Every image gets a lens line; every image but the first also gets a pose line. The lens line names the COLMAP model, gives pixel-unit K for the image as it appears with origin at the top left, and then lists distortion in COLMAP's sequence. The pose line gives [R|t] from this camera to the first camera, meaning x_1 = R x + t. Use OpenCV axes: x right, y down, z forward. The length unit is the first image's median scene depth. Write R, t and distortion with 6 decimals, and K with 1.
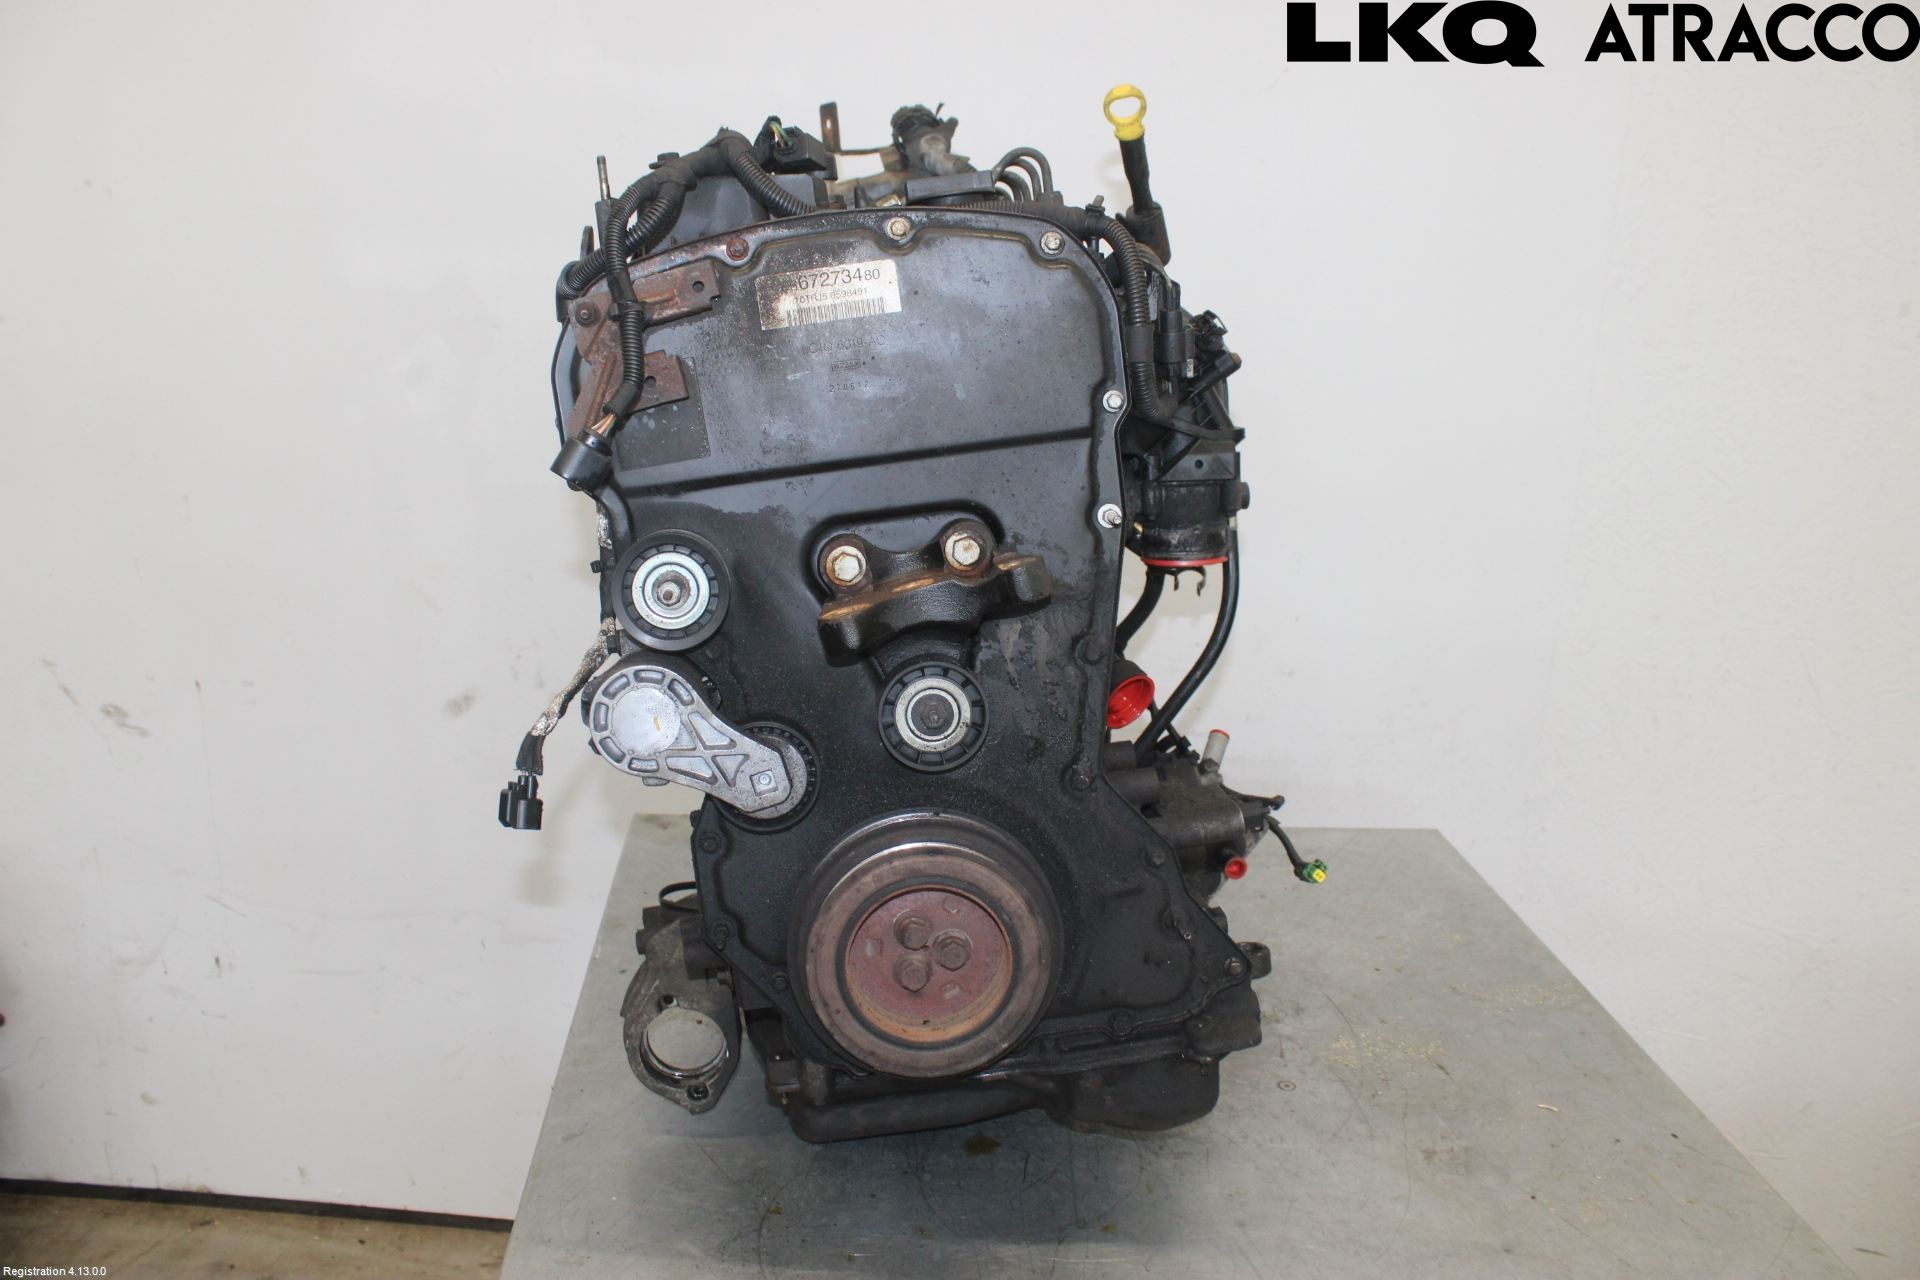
lens RADIAL K [[1559.7, 0, 960.0], [0, 1559.7, 640.0], [0, 0, 1]] dist [-0.180365, 0.146716]
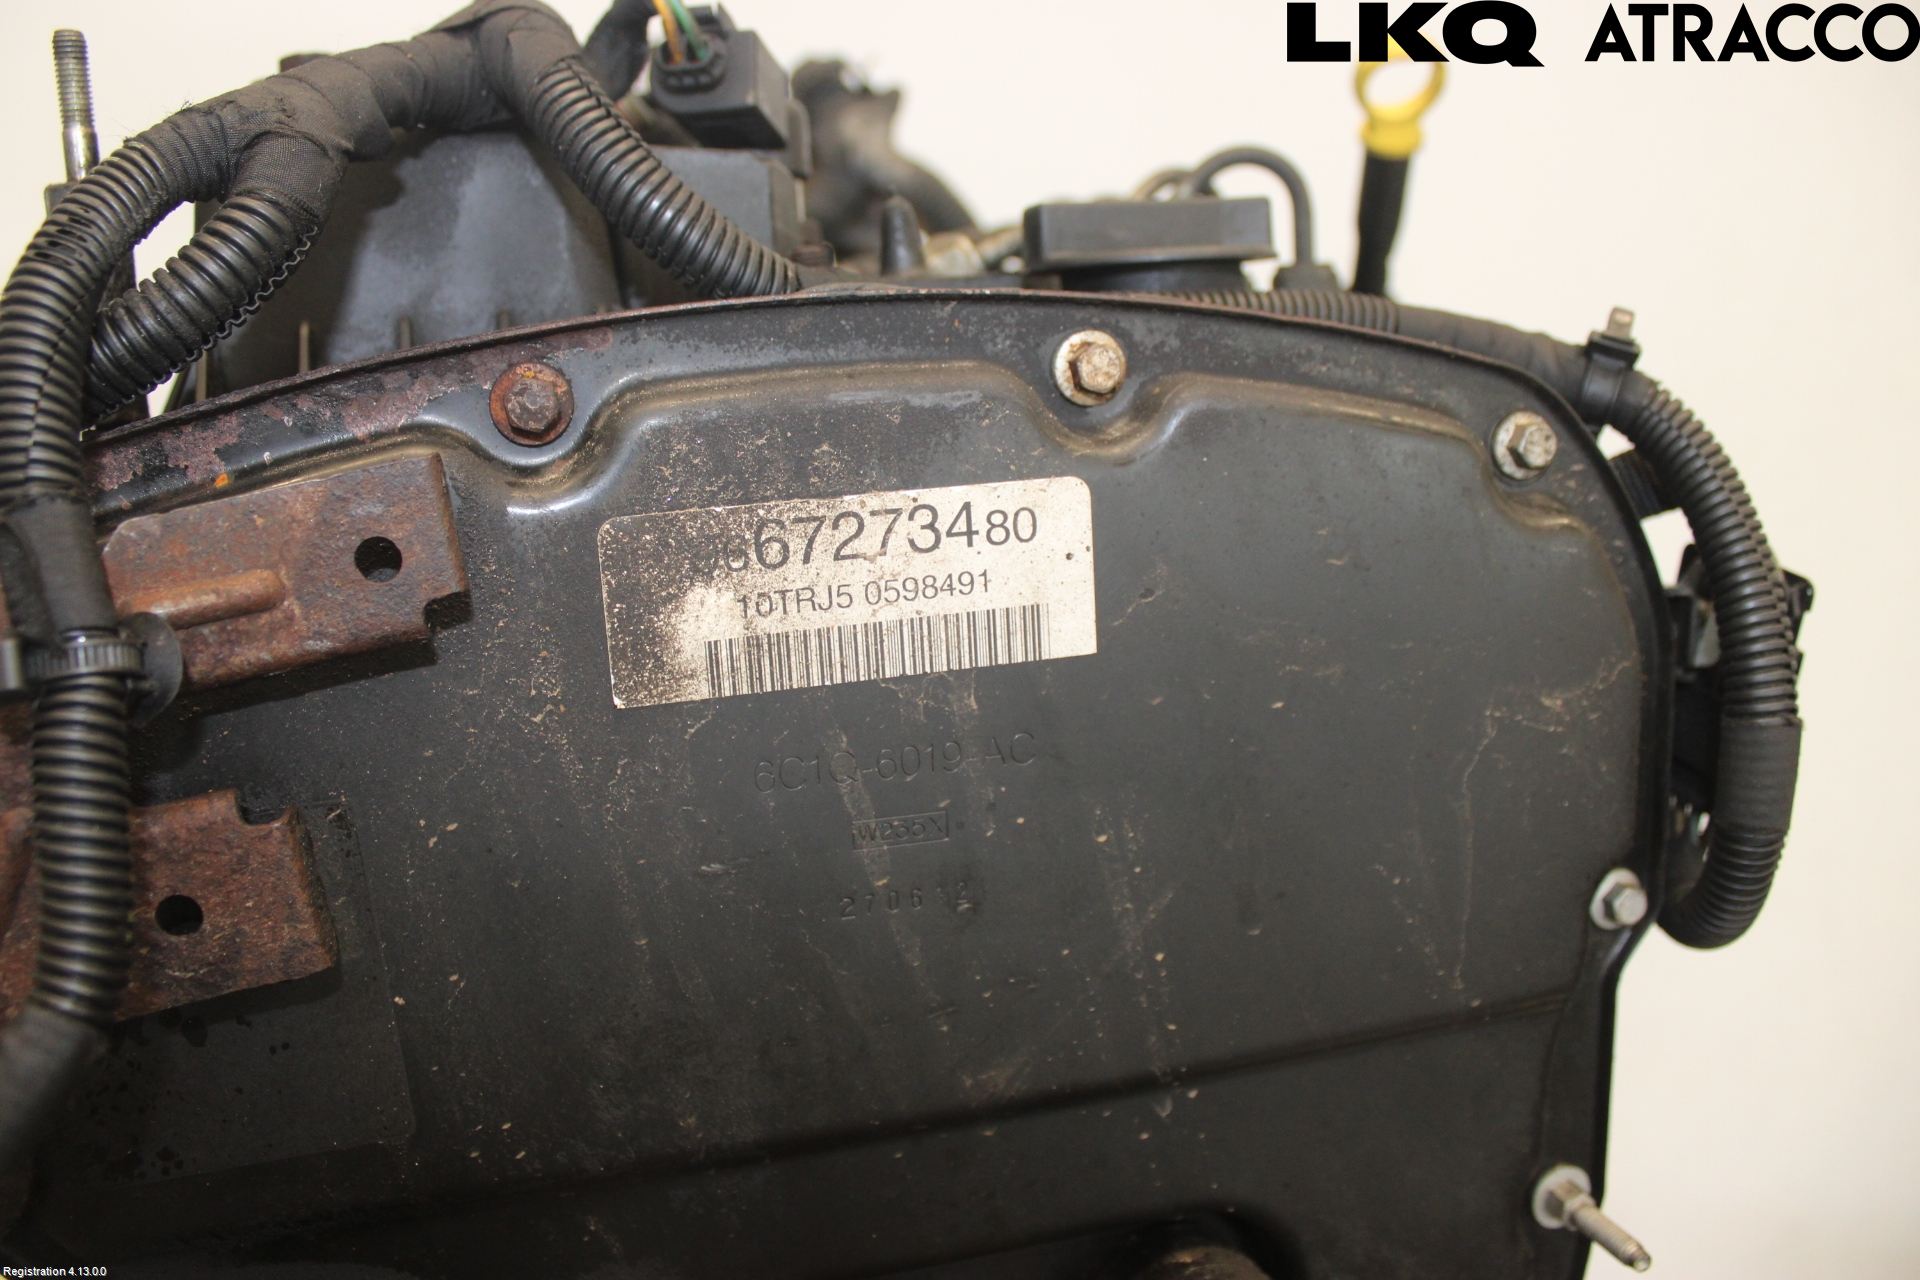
lens RADIAL K [[1559.7, 0, 960.0], [0, 1559.7, 640.0], [0, 0, 1]] dist [-0.180365, 0.146716]
pose [[0.981650, 0.039070, 0.186648, -0.119319], [-0.036792, 0.999200, -0.015652, -0.210688], [-0.187111, 0.008497, 0.982302, 0.717716]]
